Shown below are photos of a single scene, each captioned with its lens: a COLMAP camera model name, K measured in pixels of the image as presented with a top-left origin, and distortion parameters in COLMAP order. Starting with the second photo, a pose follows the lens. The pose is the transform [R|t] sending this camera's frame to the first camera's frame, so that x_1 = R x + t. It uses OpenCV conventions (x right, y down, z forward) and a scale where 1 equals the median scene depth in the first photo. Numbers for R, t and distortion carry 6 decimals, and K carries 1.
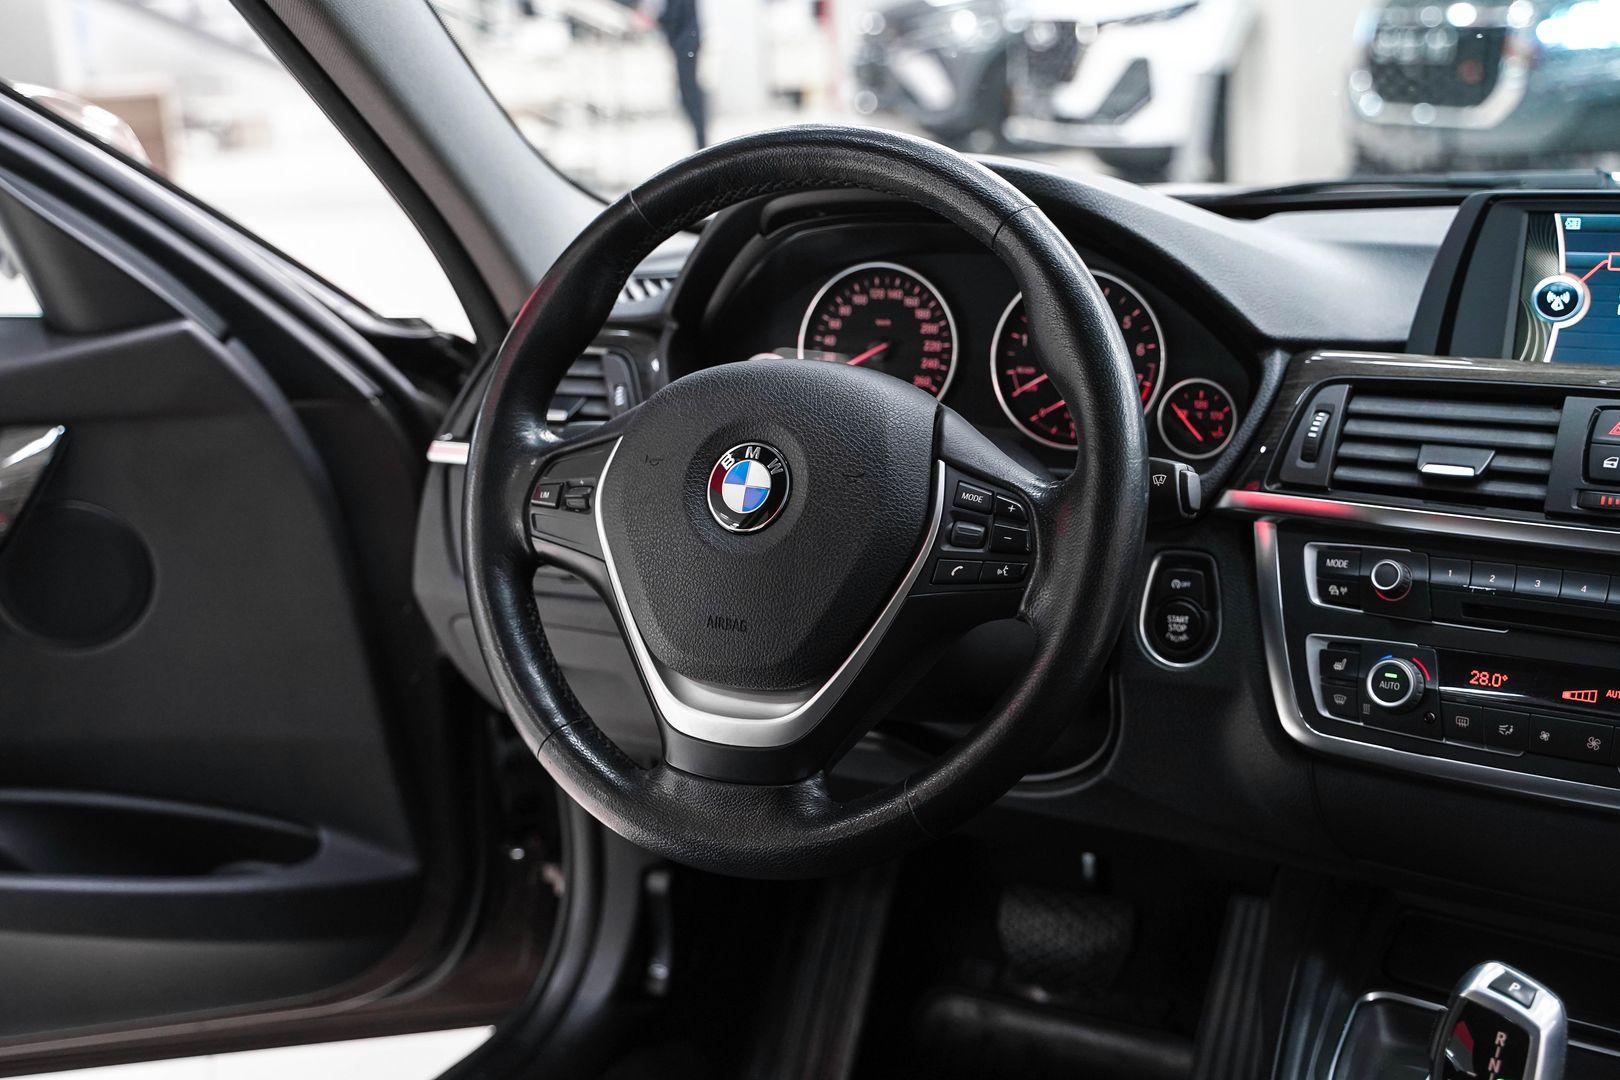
lens RADIAL K [[2030.6, 0, 814.5], [0, 2030.6, 520.4], [0, 0, 1]] dist [0.041967, 0.000000]
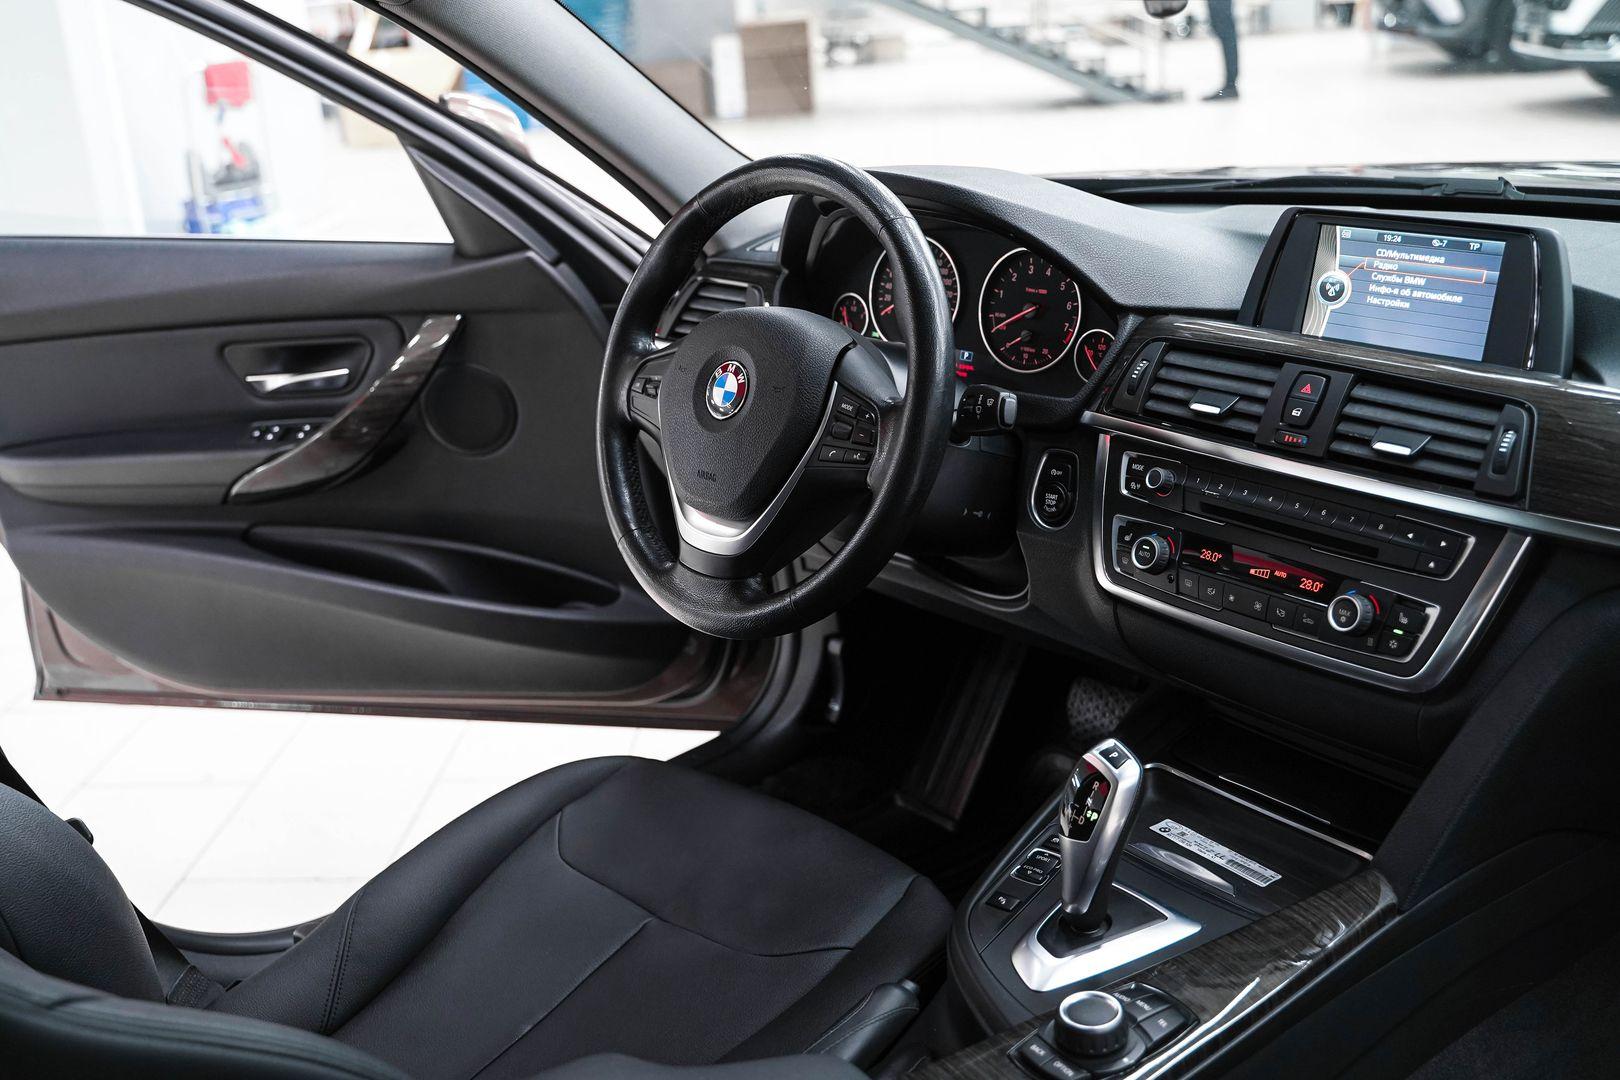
lens RADIAL K [[1668.4, 0, 768.3], [0, 1668.4, 498.8], [0, 0, 1]] dist [-0.045785, 0.000000]
pose [[0.939488, 0.085726, -0.331683, 0.390351], [-0.059395, 0.994282, 0.088743, -0.044101], [0.337394, -0.063673, 0.939208, -0.188118]]
